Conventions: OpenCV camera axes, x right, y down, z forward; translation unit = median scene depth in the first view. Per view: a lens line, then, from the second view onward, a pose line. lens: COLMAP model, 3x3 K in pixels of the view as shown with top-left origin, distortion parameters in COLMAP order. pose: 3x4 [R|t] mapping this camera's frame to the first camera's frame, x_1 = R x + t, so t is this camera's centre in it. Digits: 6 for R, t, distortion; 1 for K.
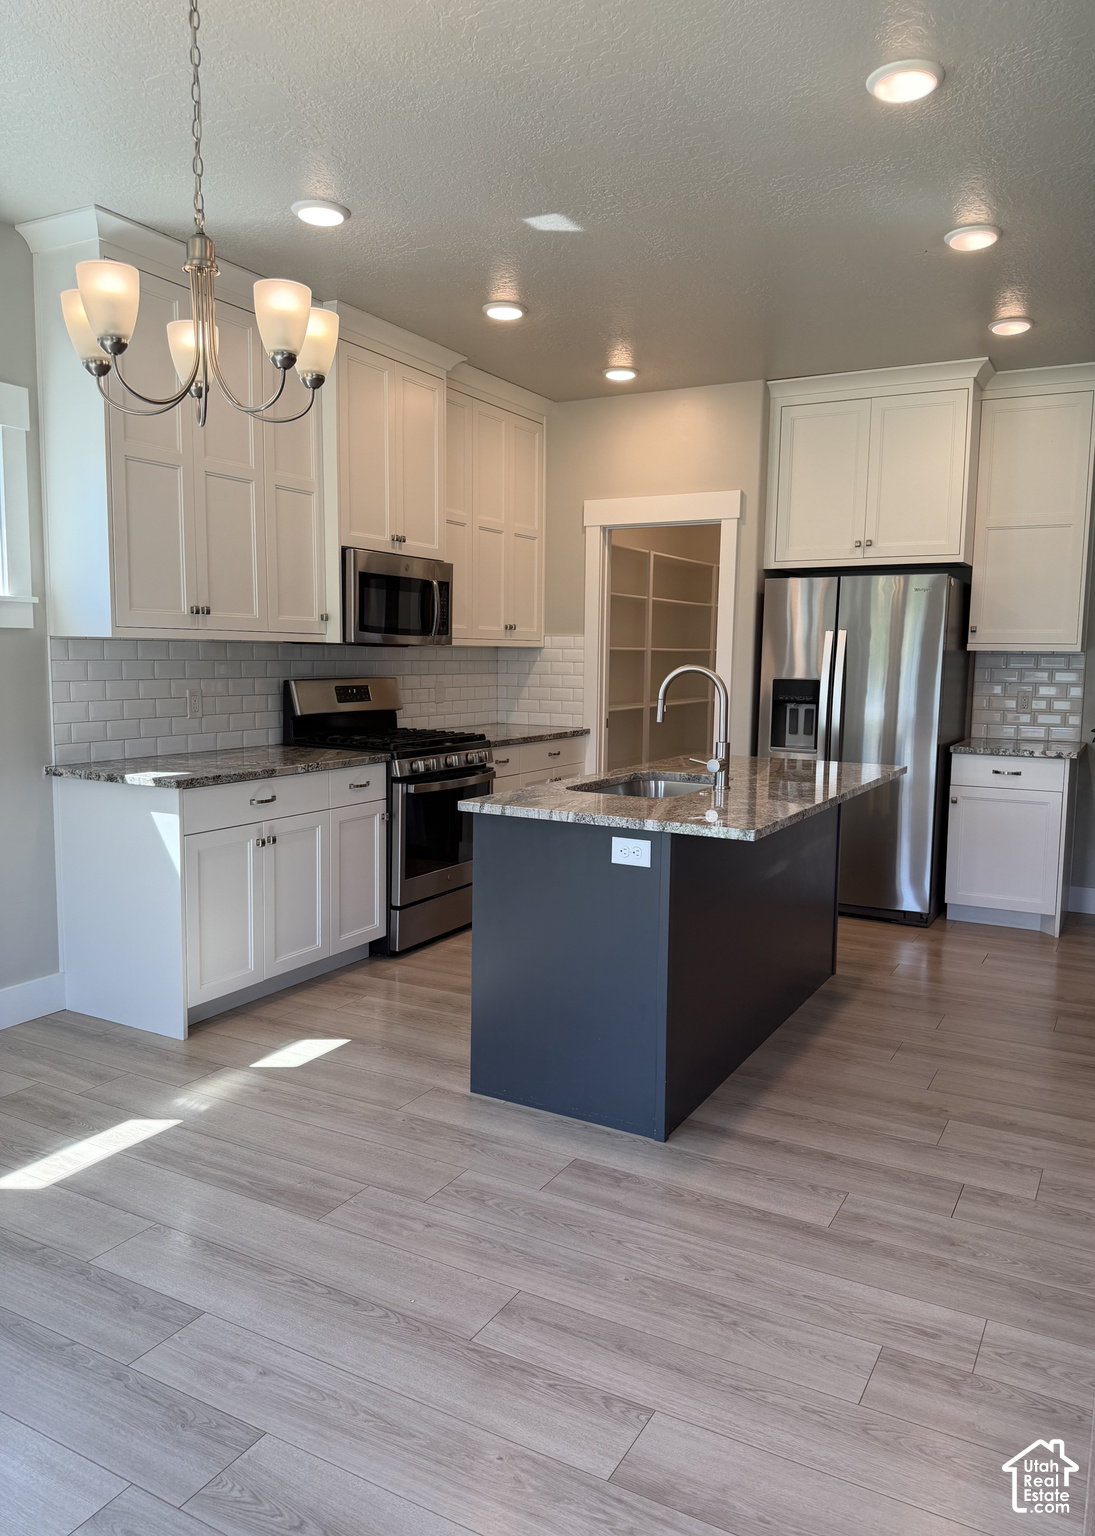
lens RADIAL K [[1052.8, 0, 547.5], [0, 1052.8, 768.0], [0, 0, 1]] dist [0.020324, -0.038011]
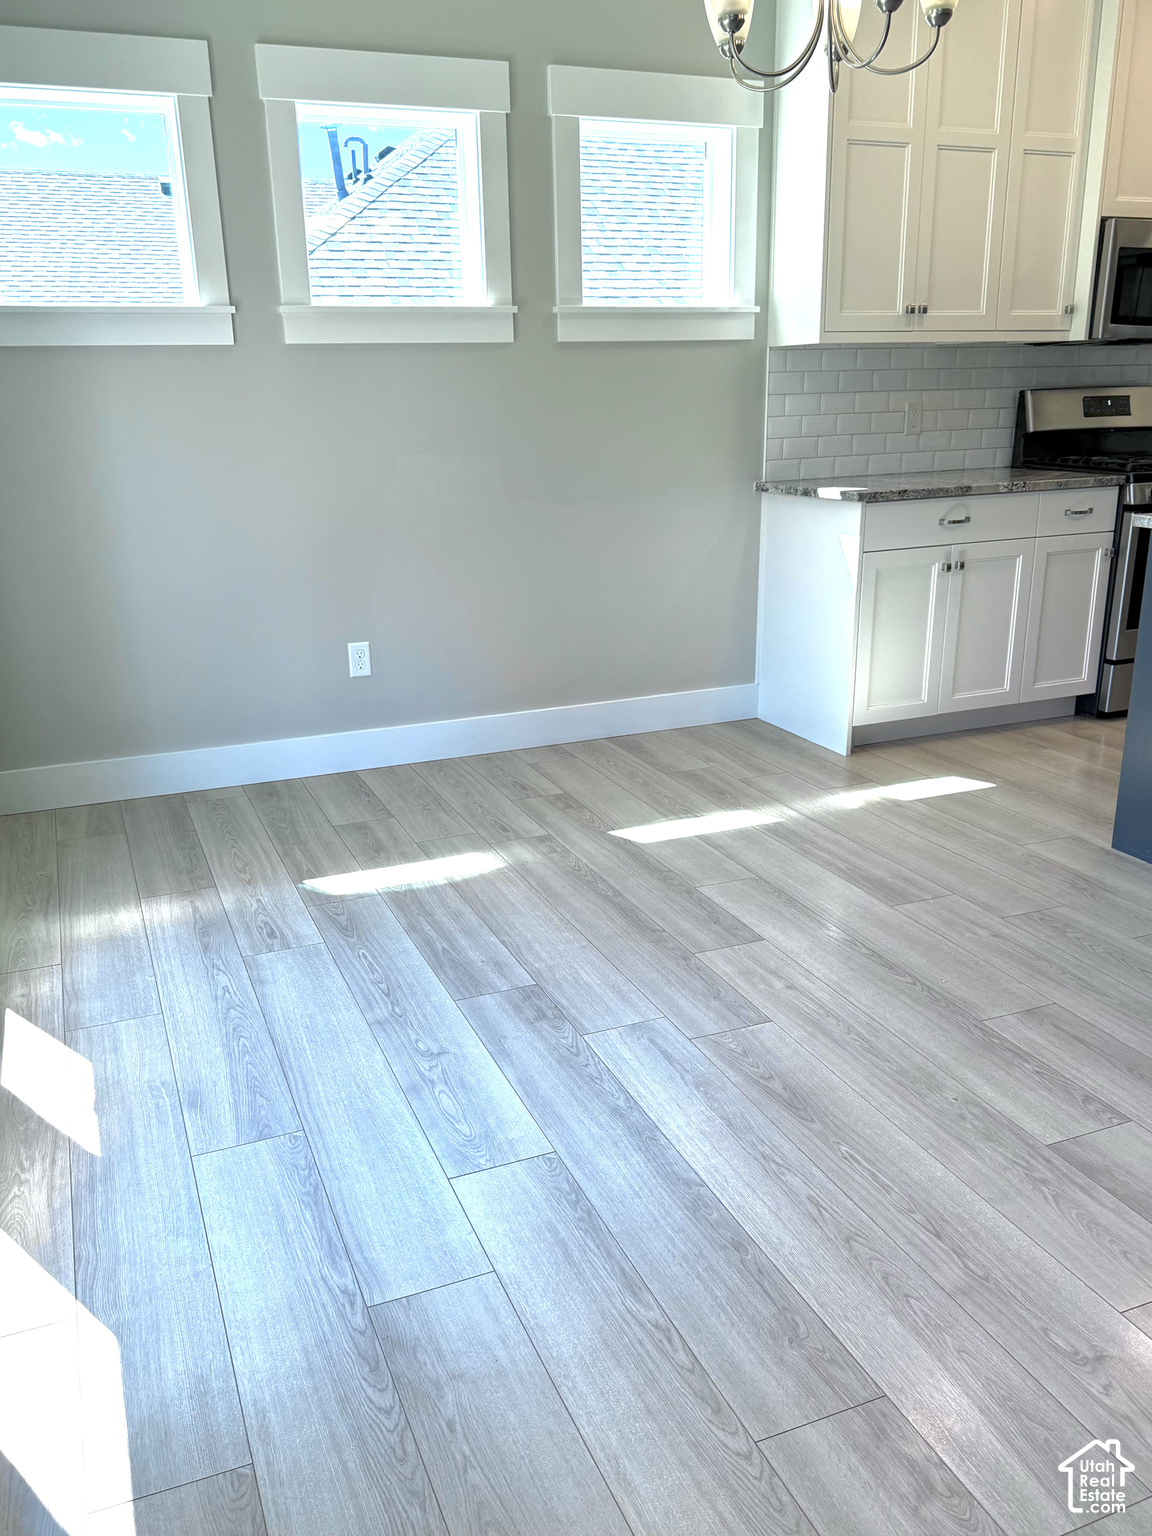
lens RADIAL K [[1210.8, 0, 574.4], [0, 1210.8, 812.0], [0, 0, 1]] dist [0.039992, -0.067556]
pose [[0.774730, 0.174788, -0.607654, 0.174329], [-0.037404, 0.972019, 0.231907, 0.045208], [0.631185, -0.156936, 0.759589, -0.072672]]
